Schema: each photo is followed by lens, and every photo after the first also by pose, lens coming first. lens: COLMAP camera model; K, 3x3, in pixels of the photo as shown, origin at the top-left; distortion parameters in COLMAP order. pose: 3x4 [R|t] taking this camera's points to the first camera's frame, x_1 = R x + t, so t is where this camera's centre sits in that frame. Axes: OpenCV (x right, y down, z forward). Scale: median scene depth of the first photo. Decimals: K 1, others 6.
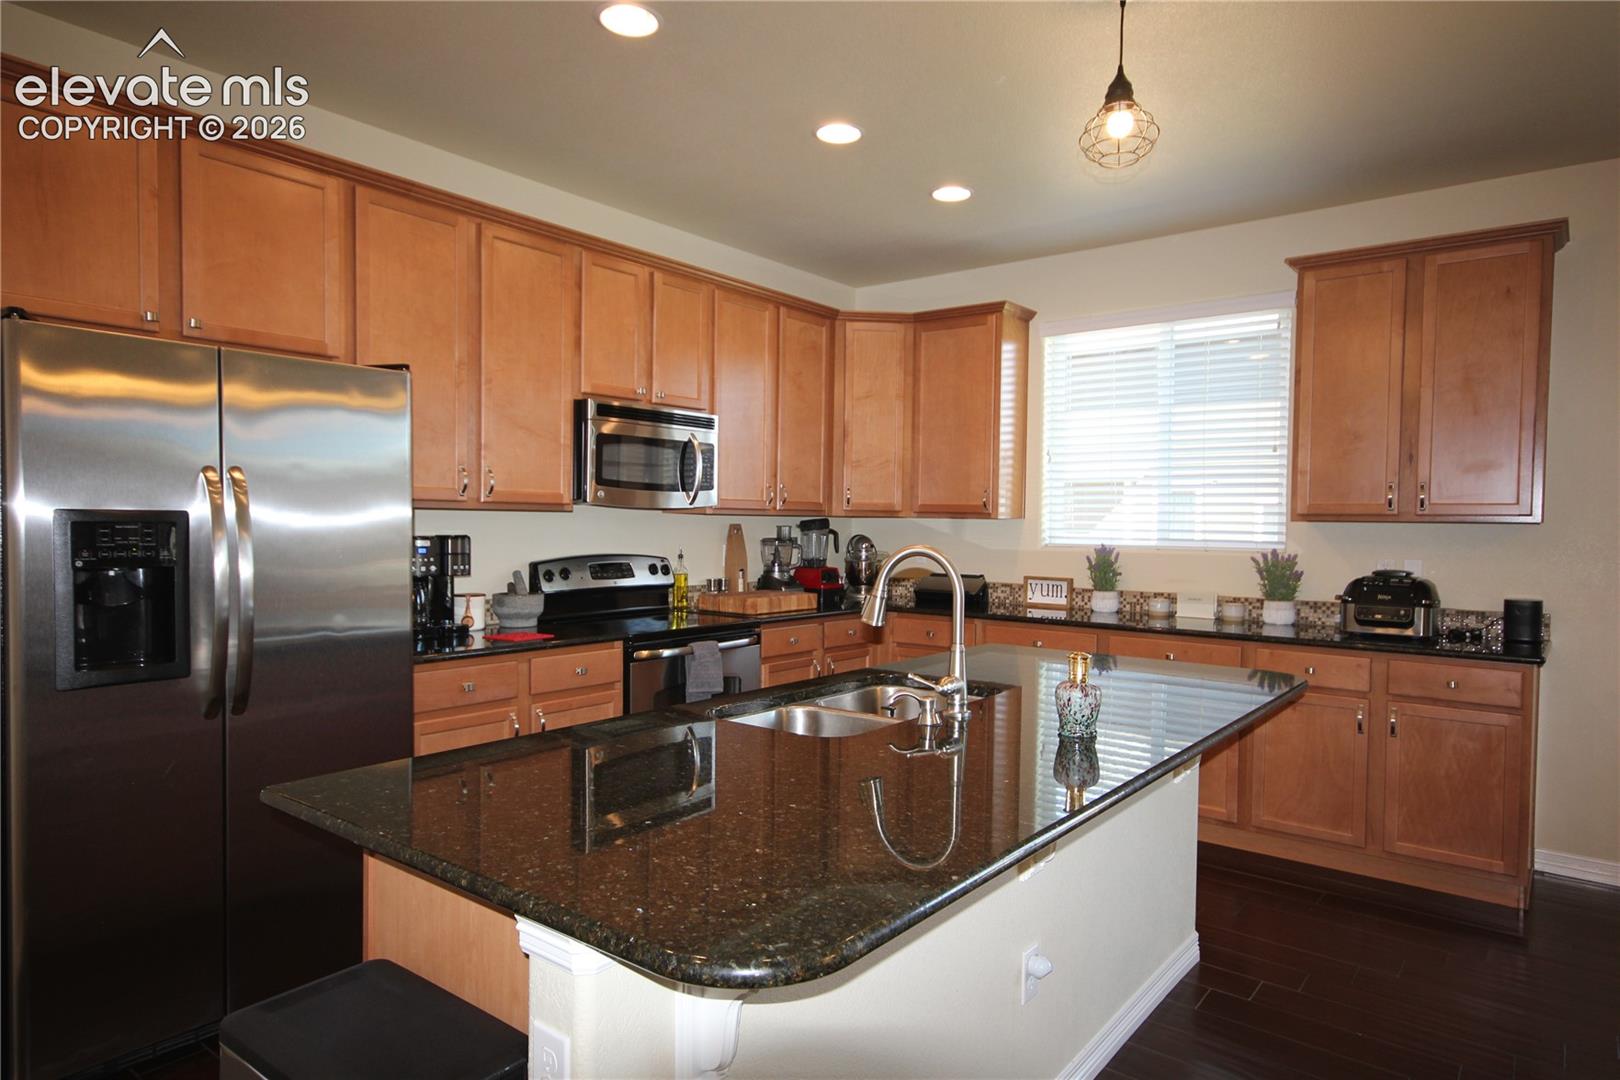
lens RADIAL K [[970.3, 0, 814.8], [0, 970.3, 546.8], [0, 0, 1]] dist [0.002905, 0.023178]
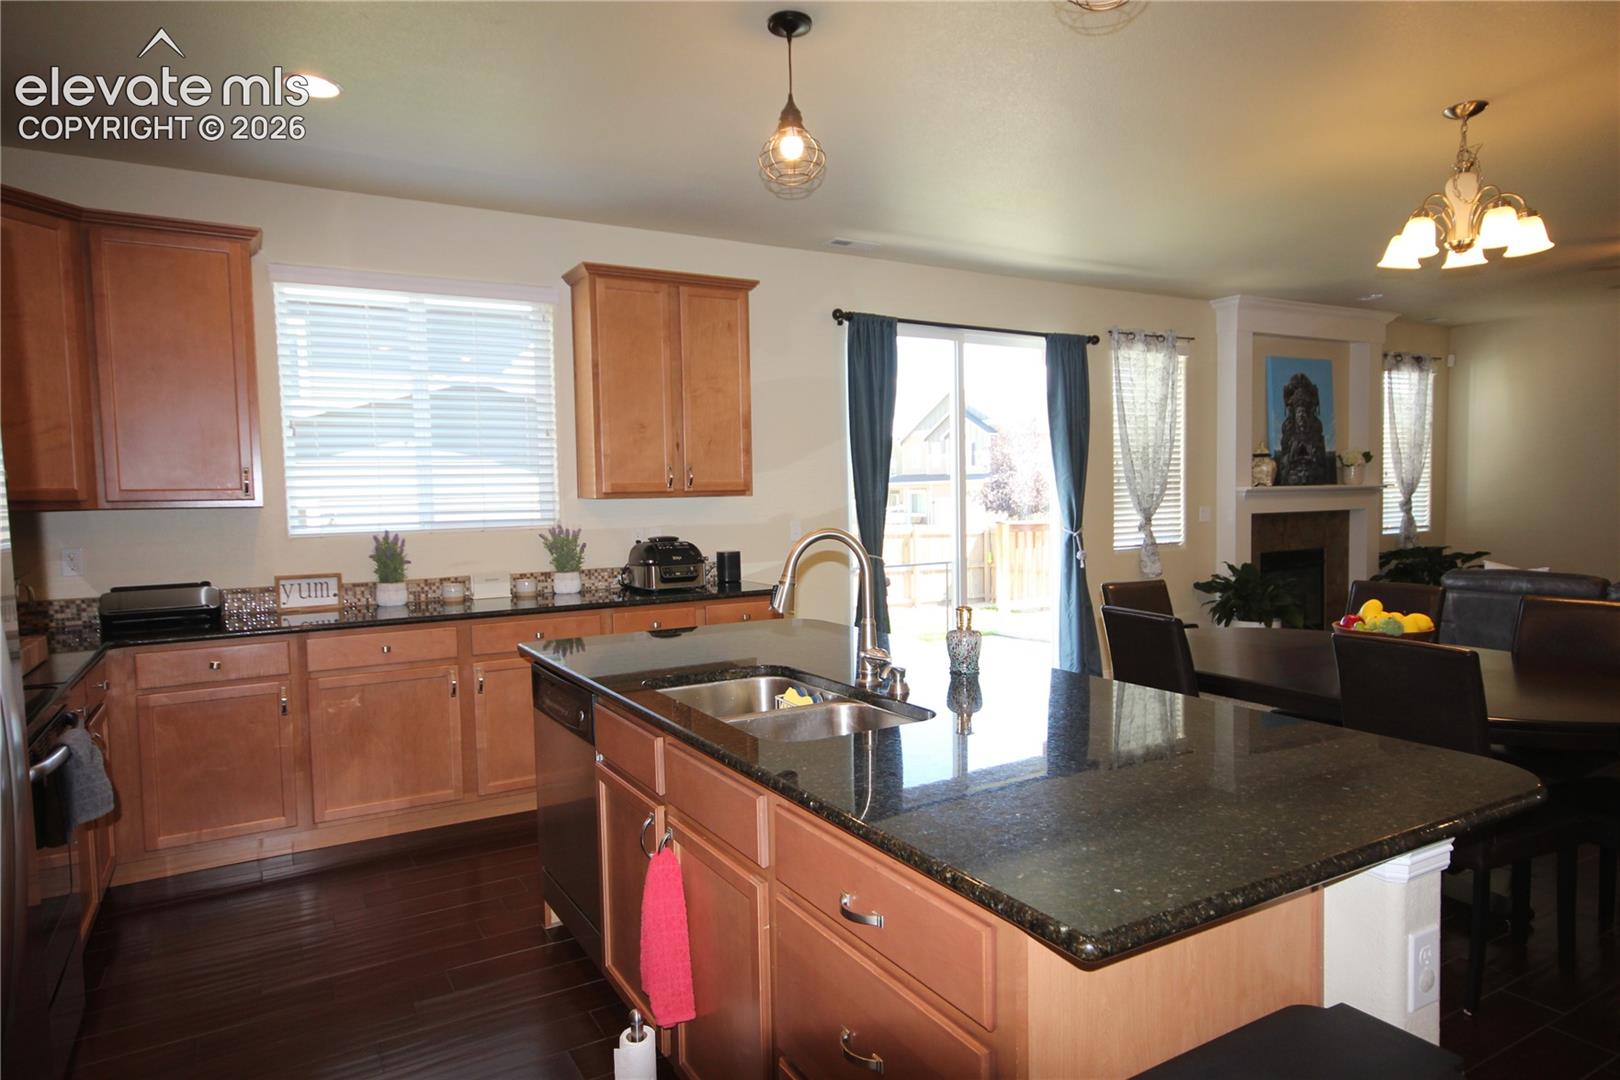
lens RADIAL K [[982.3, 0, 813.4], [0, 982.3, 522.4], [0, 0, 1]] dist [0.000832, 0.025147]
pose [[0.374798, -0.047834, 0.925872, -0.426394], [0.052723, 0.998152, 0.030225, -0.018169], [-0.925606, 0.037486, 0.376628, 0.321415]]
